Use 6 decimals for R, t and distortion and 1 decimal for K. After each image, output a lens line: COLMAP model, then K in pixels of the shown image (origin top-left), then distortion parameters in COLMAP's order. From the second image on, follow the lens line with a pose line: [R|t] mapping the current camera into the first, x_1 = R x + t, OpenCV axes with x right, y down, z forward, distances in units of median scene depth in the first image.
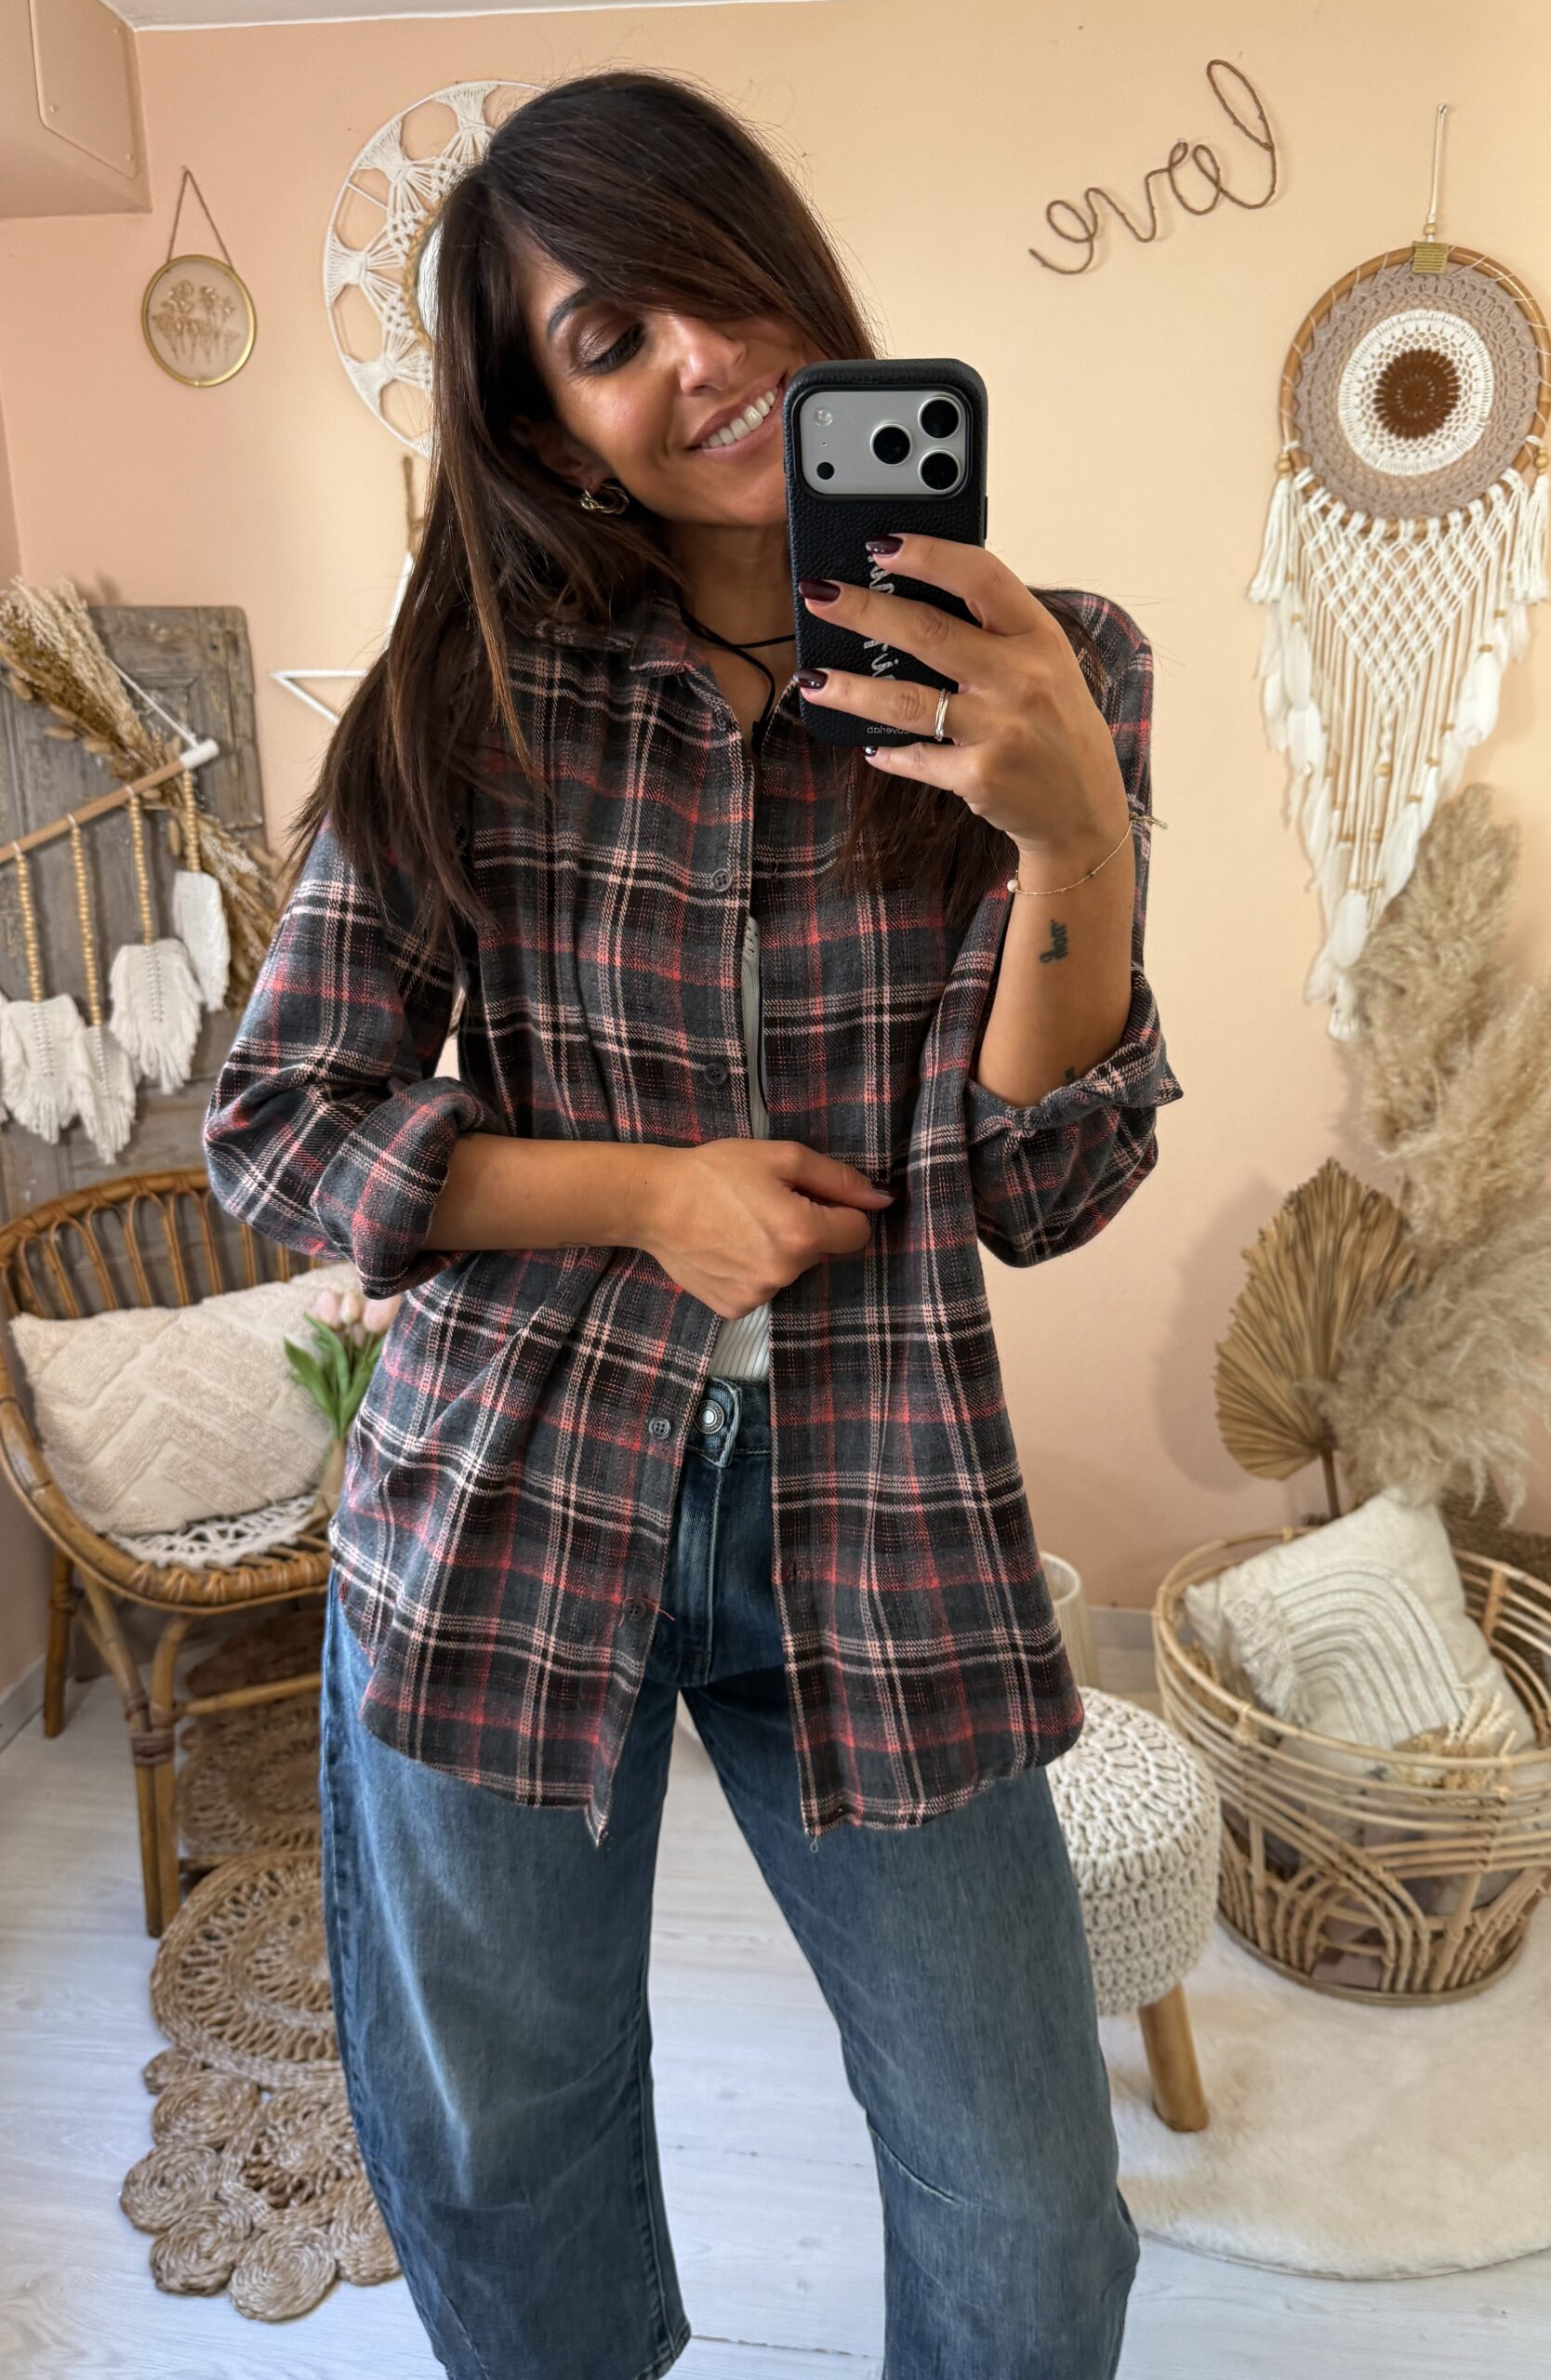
lens RADIAL K [[1347.1, 0, 792.8], [0, 1347.1, 1214.7], [0, 0, 1]] dist [-0.011458, -0.001687]
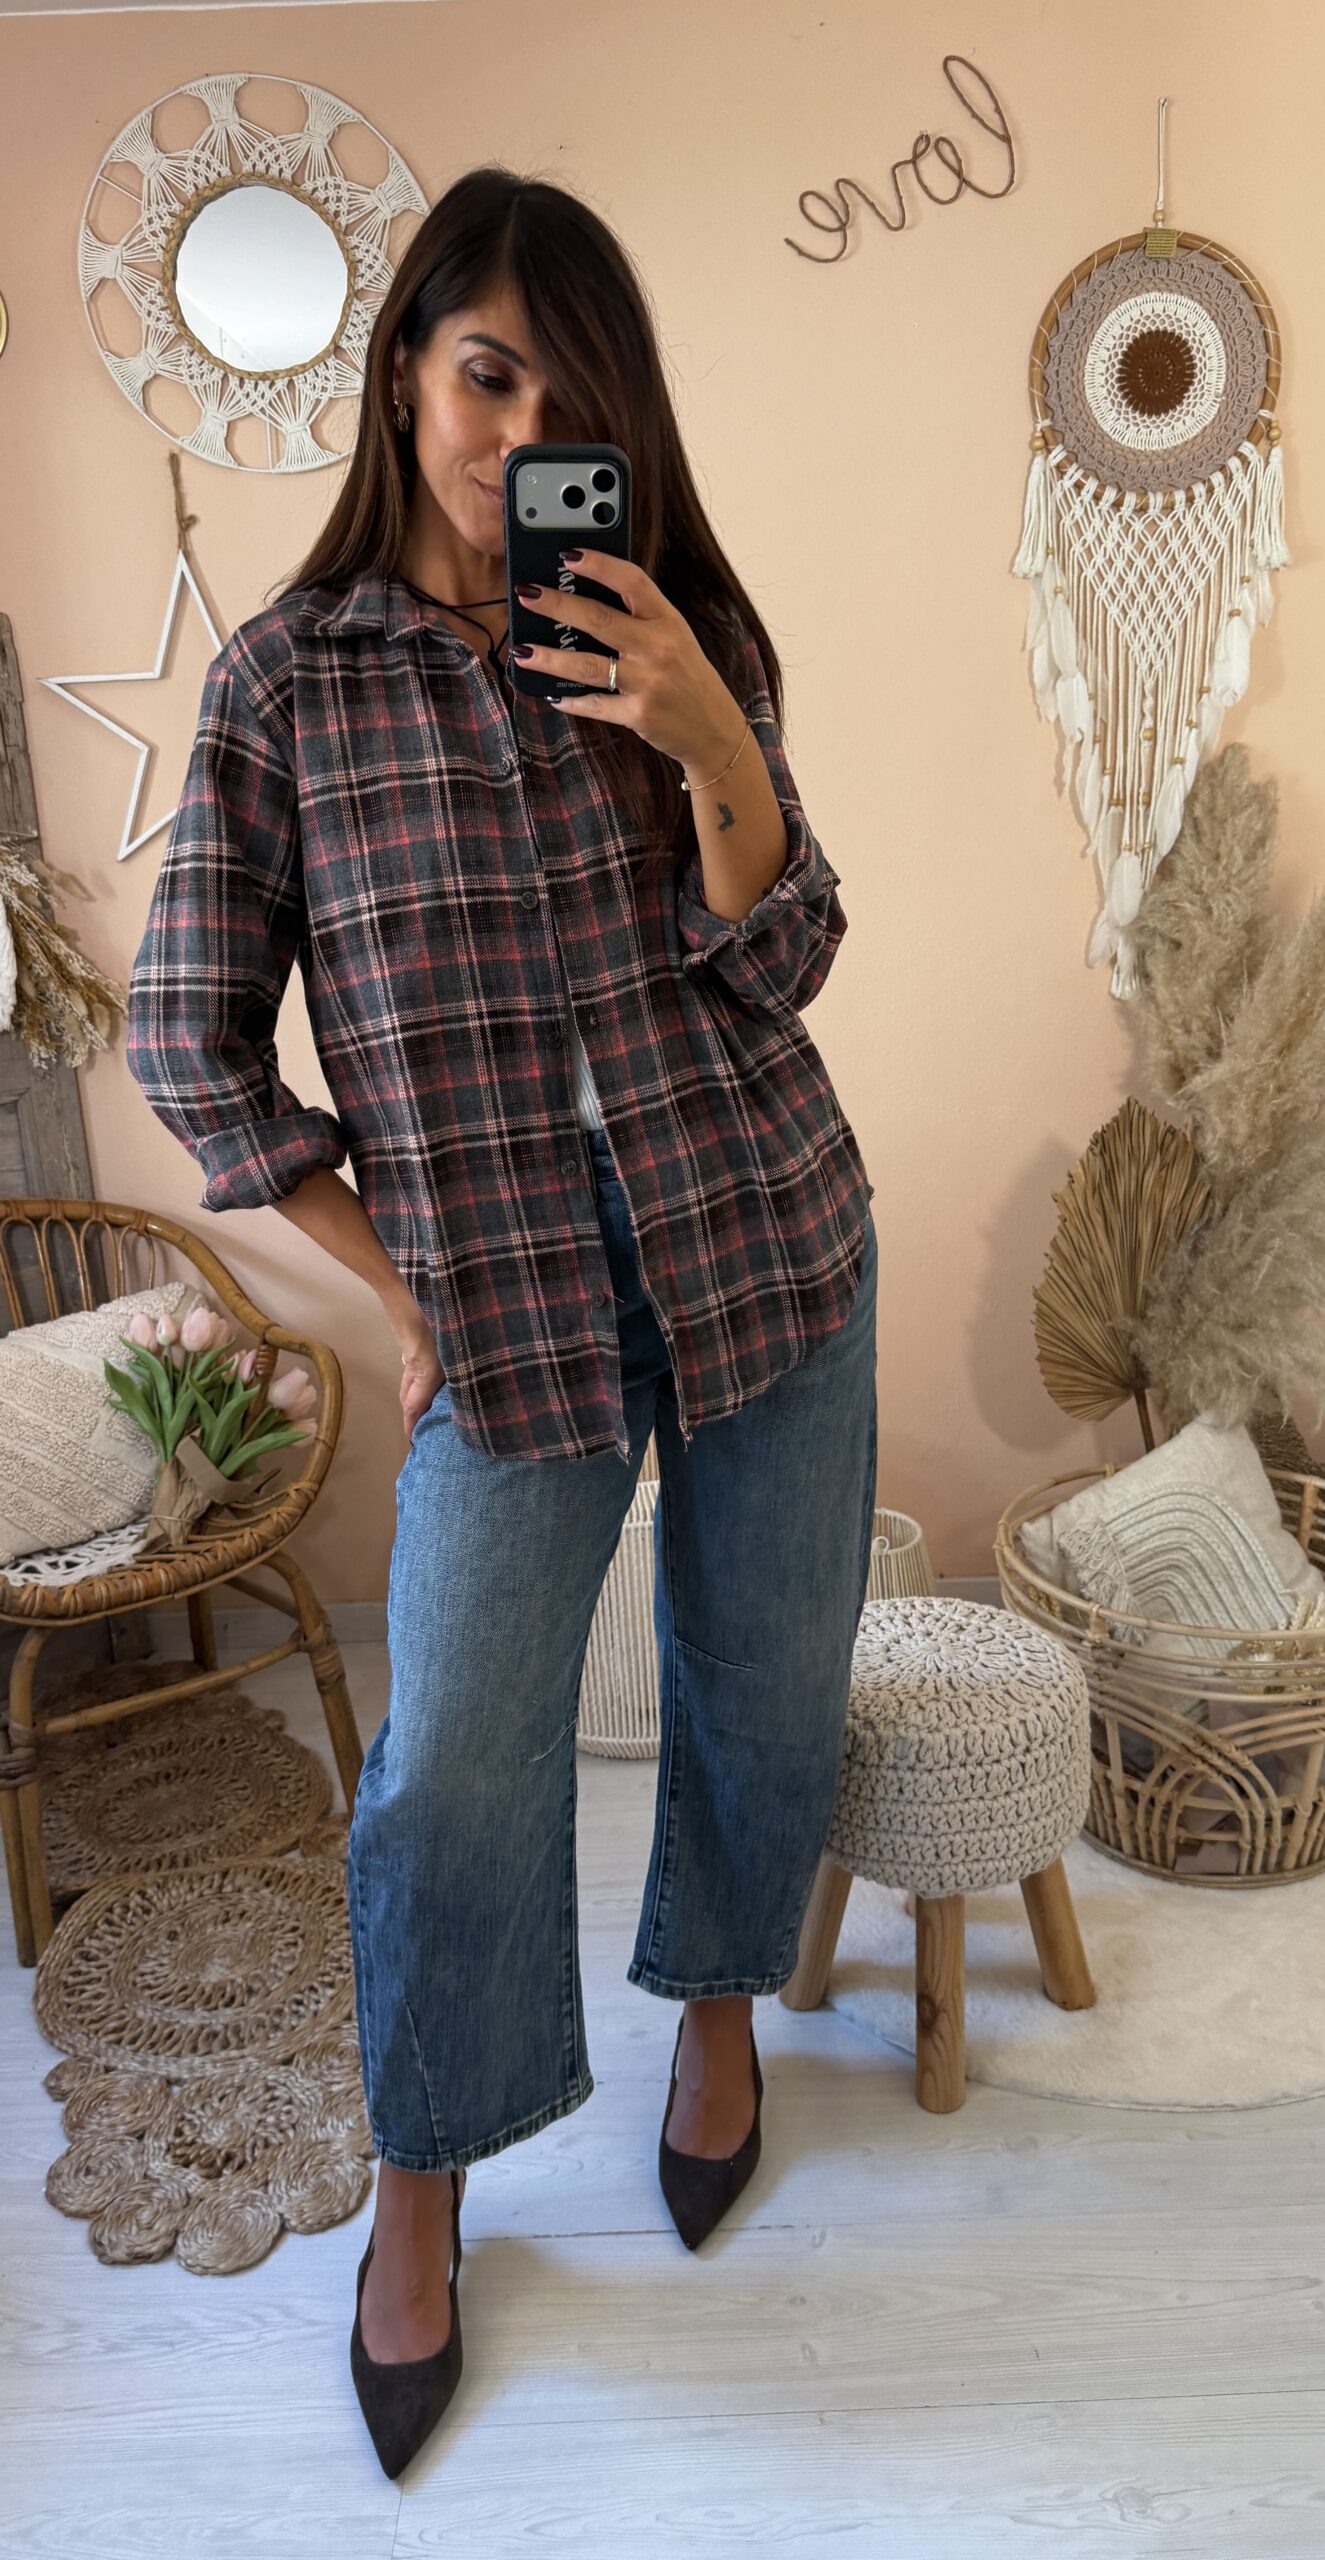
lens RADIAL K [[1429.1, 0, 662.5], [0, 1429.1, 1280.0], [0, 0, 1]] dist [0.023083, -0.027126]
pose [[0.993098, -0.071770, 0.092767, -0.078486], [0.072616, 0.997343, -0.005775, 0.080291], [-0.092106, 0.012471, 0.995671, -0.085688]]
